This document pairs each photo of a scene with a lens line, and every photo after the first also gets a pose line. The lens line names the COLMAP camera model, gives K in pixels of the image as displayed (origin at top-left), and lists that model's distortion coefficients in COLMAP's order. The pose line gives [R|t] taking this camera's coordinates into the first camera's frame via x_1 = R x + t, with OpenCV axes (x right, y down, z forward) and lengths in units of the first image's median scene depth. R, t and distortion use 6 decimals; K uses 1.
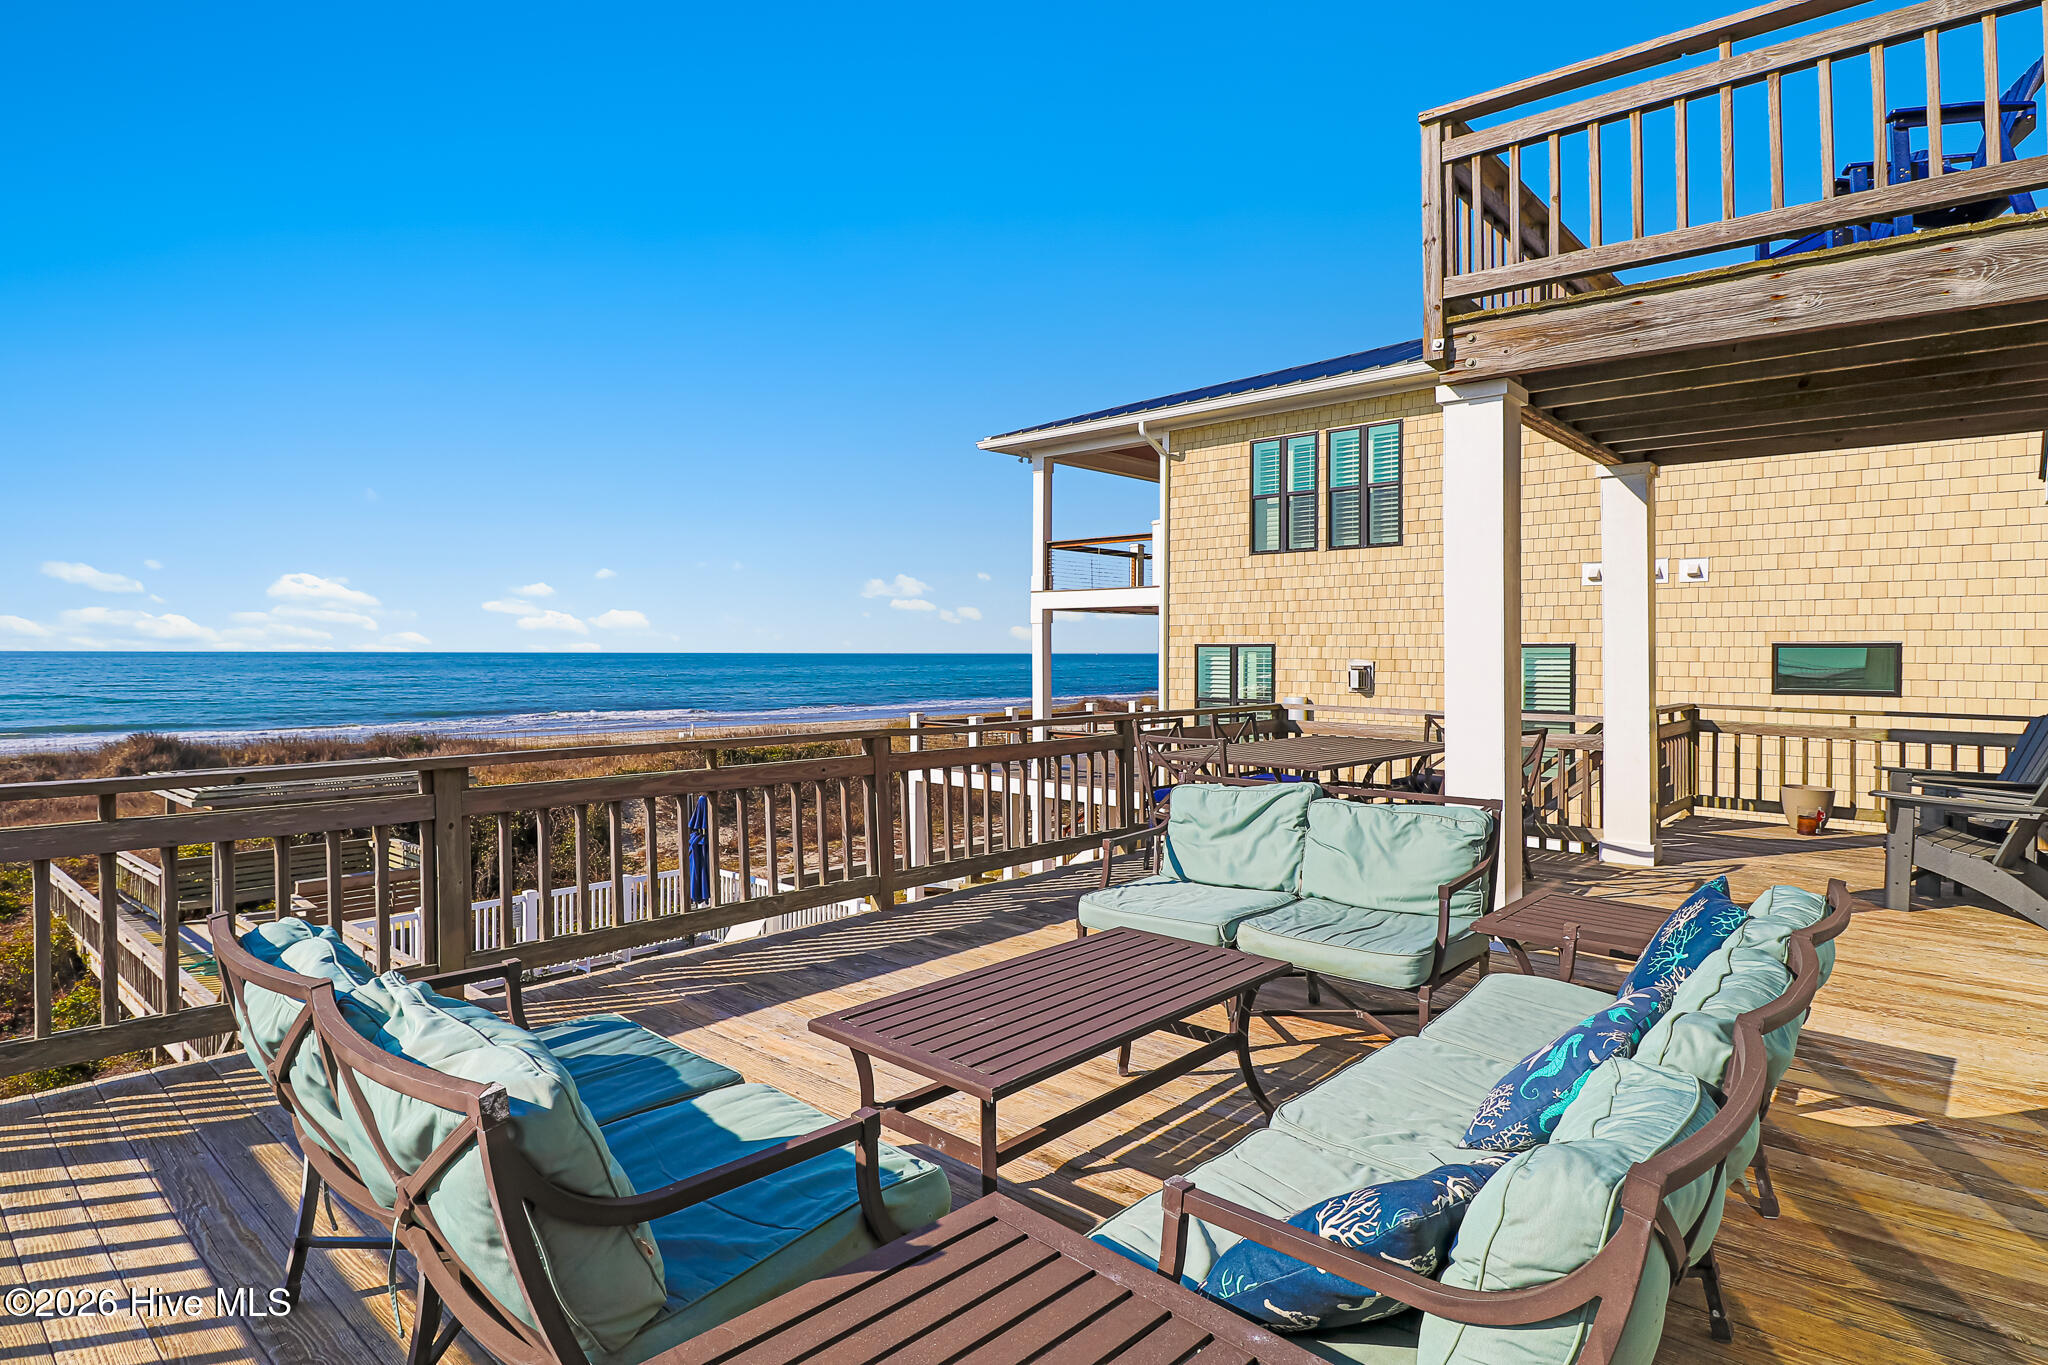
lens RADIAL K [[1095.8, 0, 1027.6], [0, 1095.8, 660.5], [0, 0, 1]] dist [-0.004678, -0.000582]
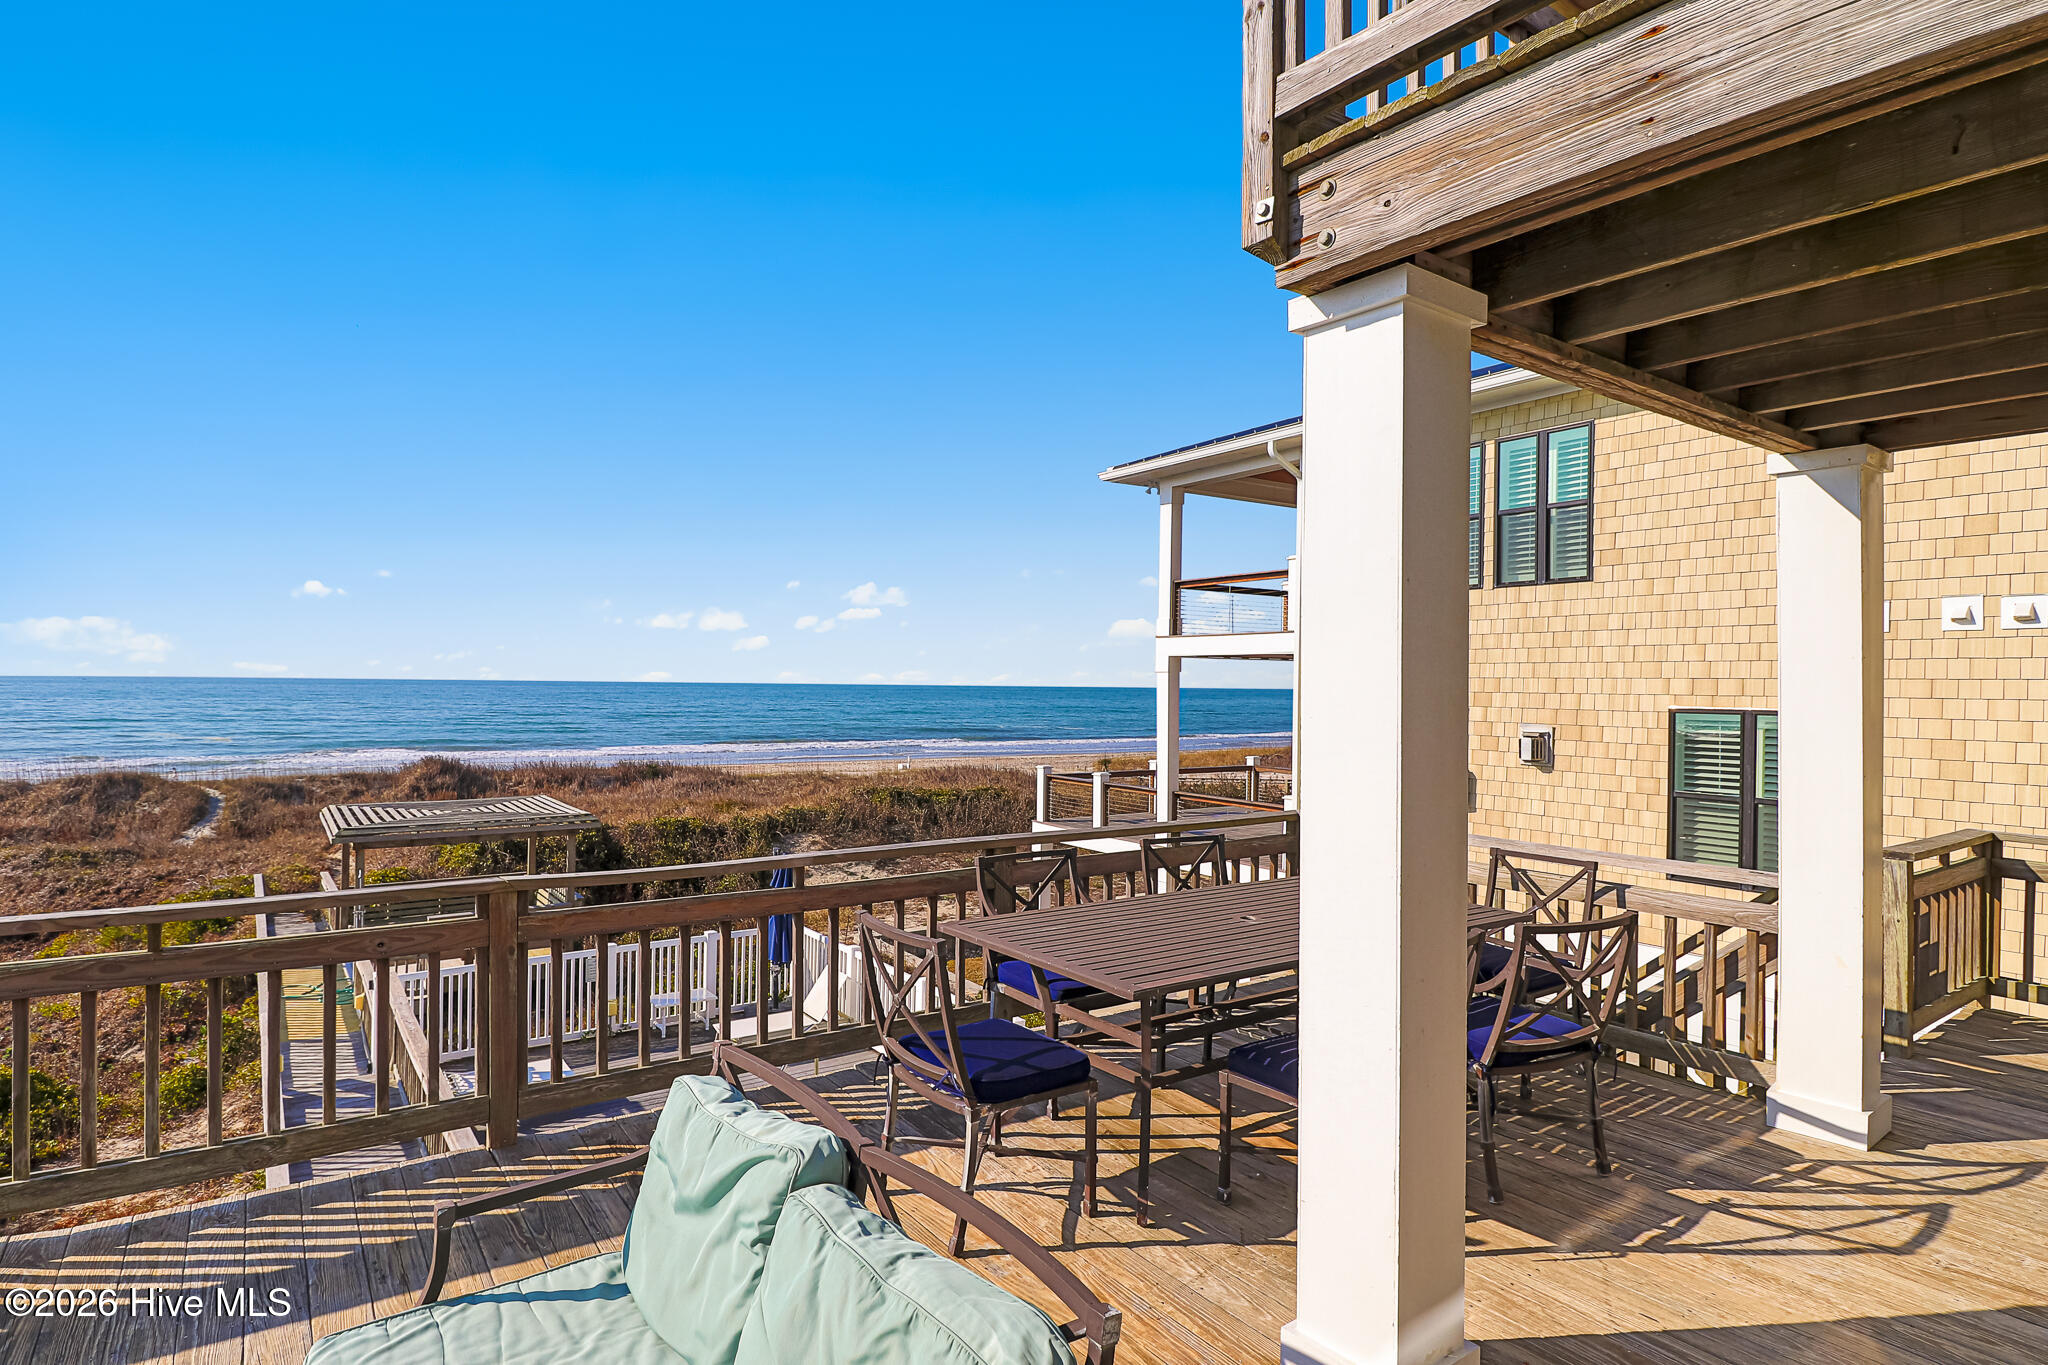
lens RADIAL K [[1074.9, 0, 984.1], [0, 1074.9, 682.6], [0, 0, 1]] dist [0.005095, -0.015245]
pose [[0.969102, 0.008284, -0.246521, 0.108462], [-0.011109, 0.999888, -0.010071, -0.019109], [0.246410, 0.012498, 0.969085, 0.143242]]
